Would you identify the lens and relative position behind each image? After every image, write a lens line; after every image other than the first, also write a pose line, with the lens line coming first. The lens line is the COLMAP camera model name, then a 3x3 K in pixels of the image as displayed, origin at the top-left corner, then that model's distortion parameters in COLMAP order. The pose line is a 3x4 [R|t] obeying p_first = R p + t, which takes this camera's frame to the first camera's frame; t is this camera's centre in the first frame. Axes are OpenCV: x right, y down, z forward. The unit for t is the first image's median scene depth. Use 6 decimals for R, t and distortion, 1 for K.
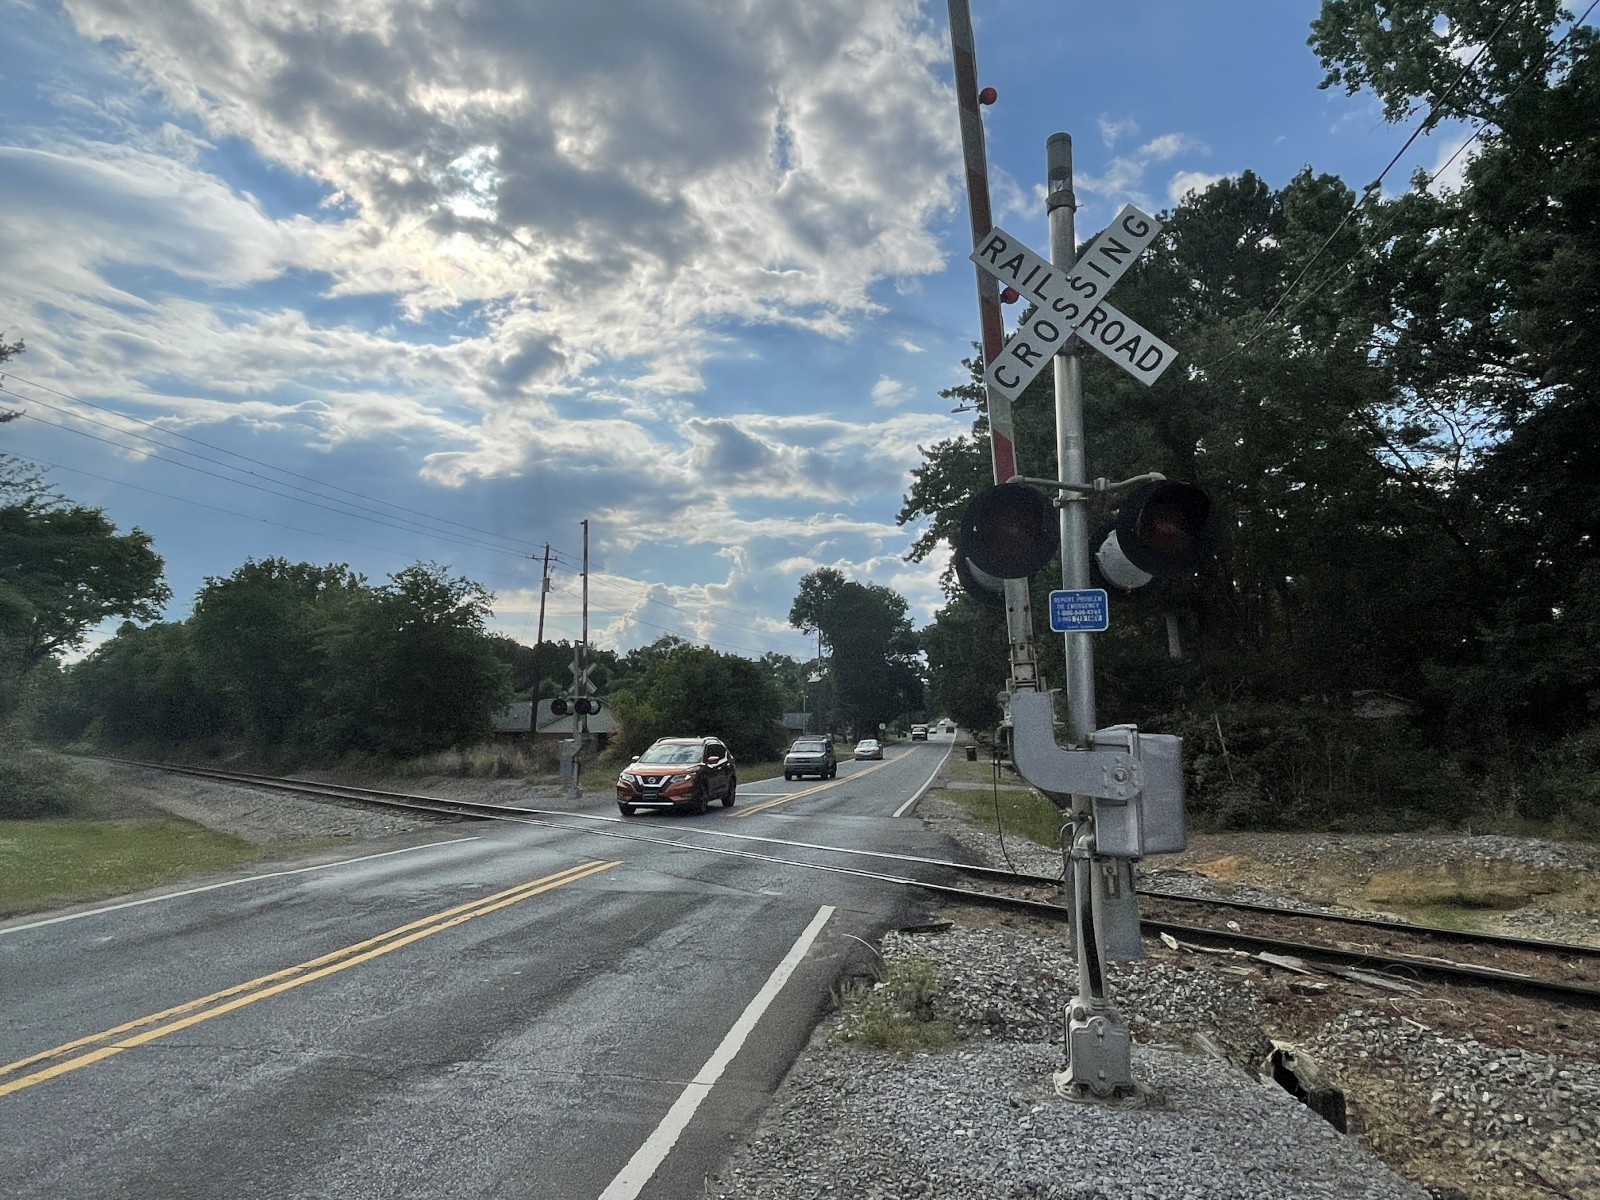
lens RADIAL K [[950.8, 0, 806.6], [0, 950.8, 599.5], [0, 0, 1]] dist [0.000399, -0.002381]
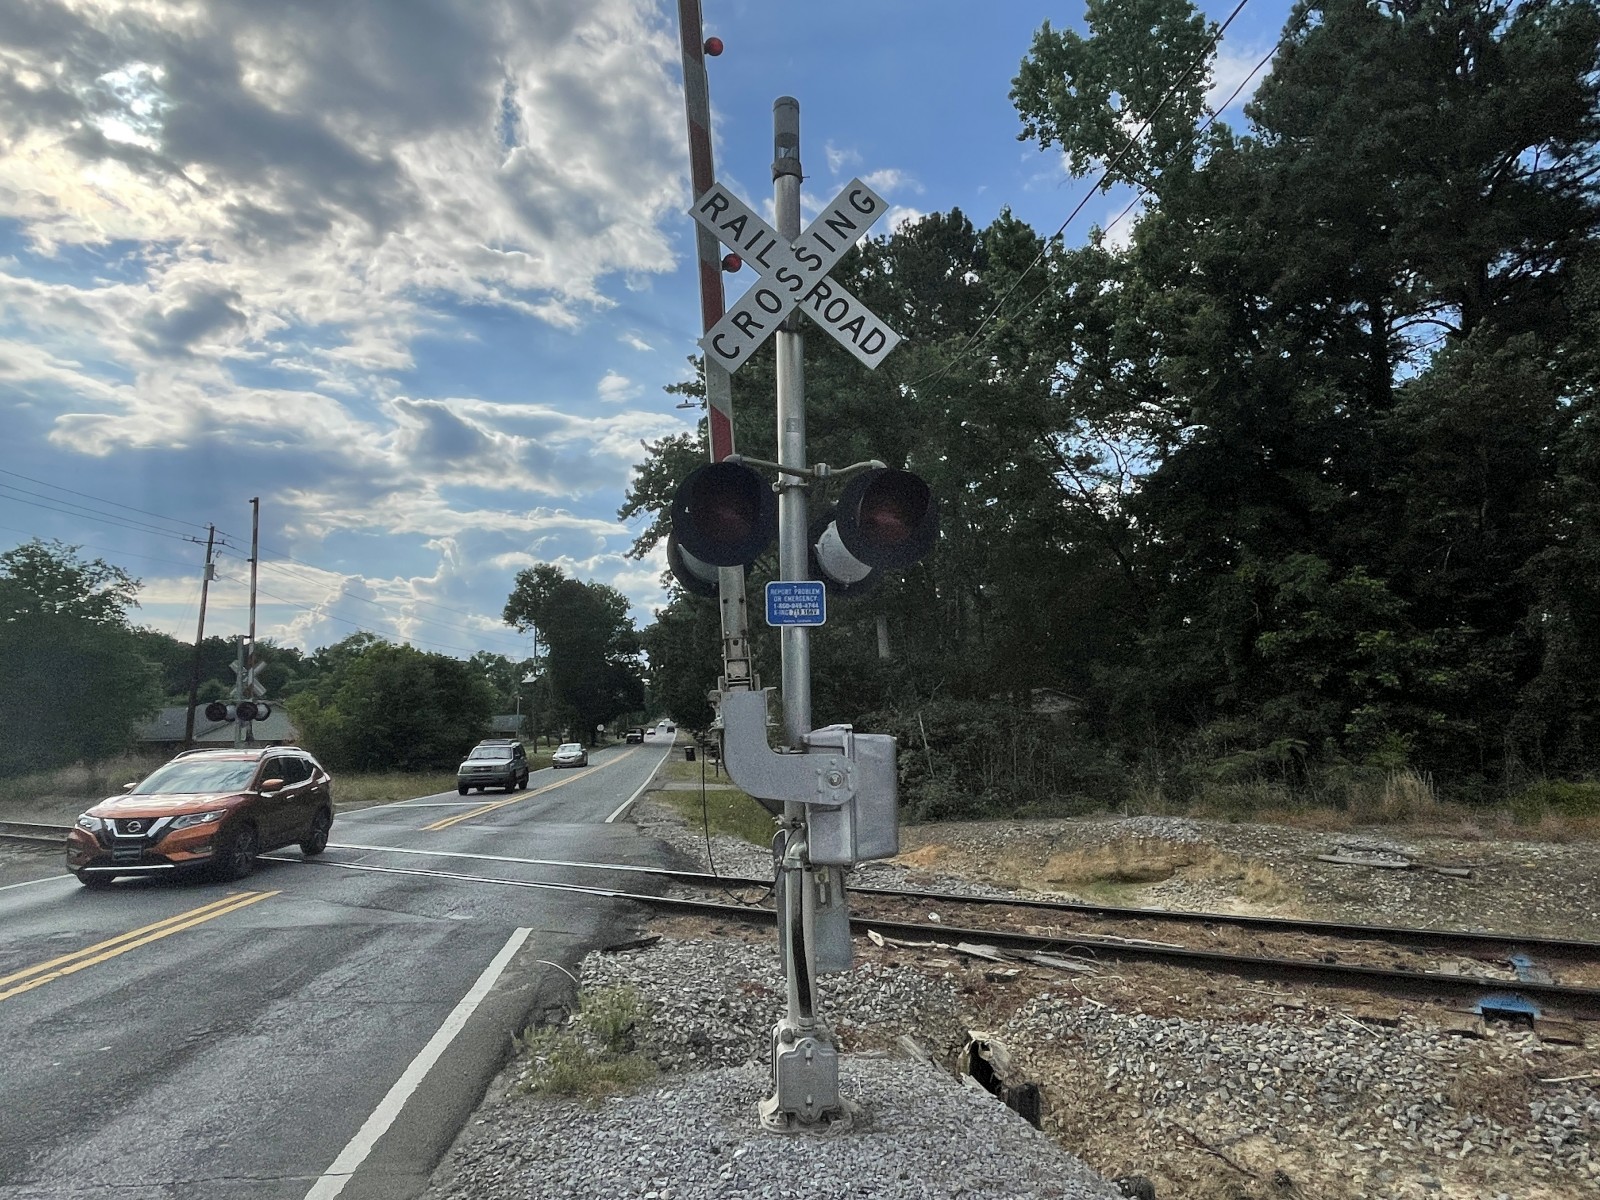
lens RADIAL K [[950.8, 0, 806.6], [0, 950.8, 599.5], [0, 0, 1]] dist [0.000399, -0.002381]
pose [[0.958336, 0.021610, 0.284825, 0.018606], [-0.021521, 0.999762, -0.003442, 0.006871], [-0.284832, -0.002831, 0.958573, 0.062778]]
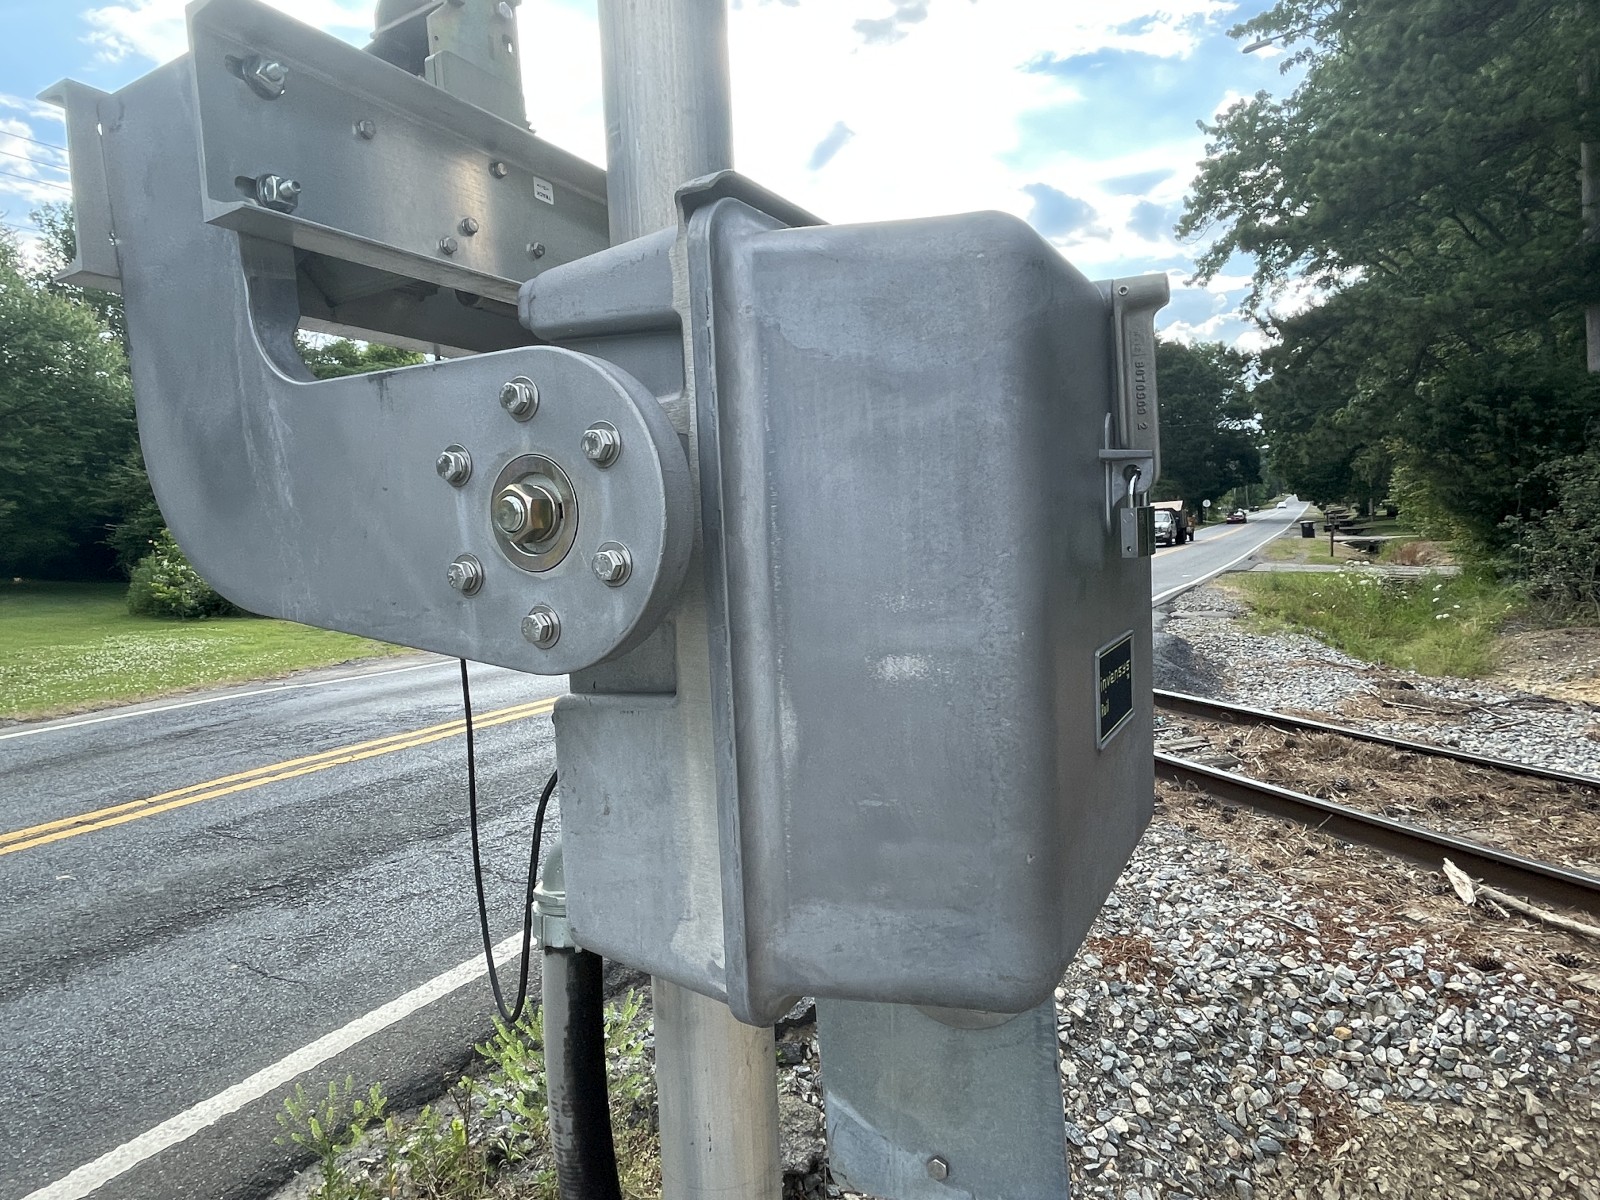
lens RADIAL K [[938.1, 0, 799.0], [0, 938.1, 597.2], [0, 0, 1]] dist [-0.001001, -0.000774]
pose [[0.939131, -0.014409, -0.343256, 0.247722], [0.088297, 0.975682, 0.200619, 0.099853], [0.332018, -0.218716, 0.917566, 0.516399]]
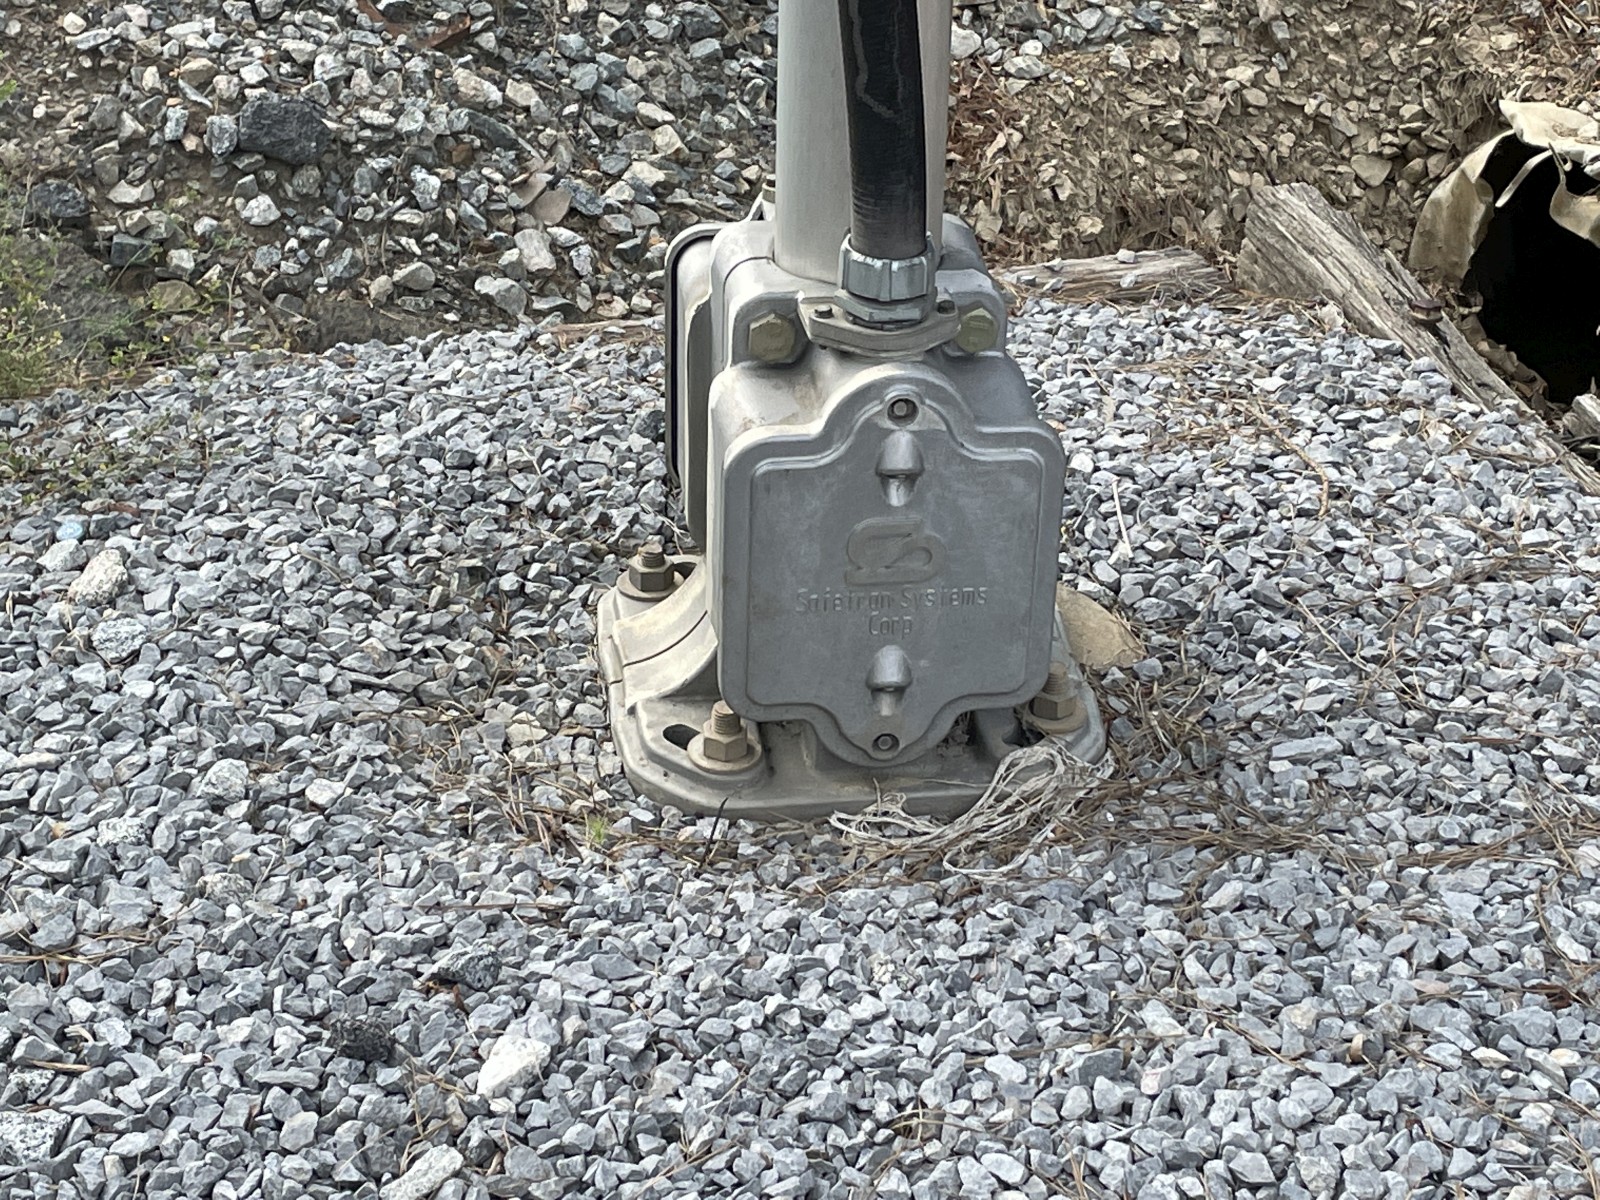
lens RADIAL K [[3217.3, 0, 800.0], [0, 3217.3, 600.0], [0, 0, 1]] dist [0.109746, 0.004745]
pose [[0.950841, -0.130832, 0.280687, 0.080560], [-0.068144, 0.795766, 0.601758, 0.087434], [-0.302091, -0.591303, 0.747732, 0.342507]]
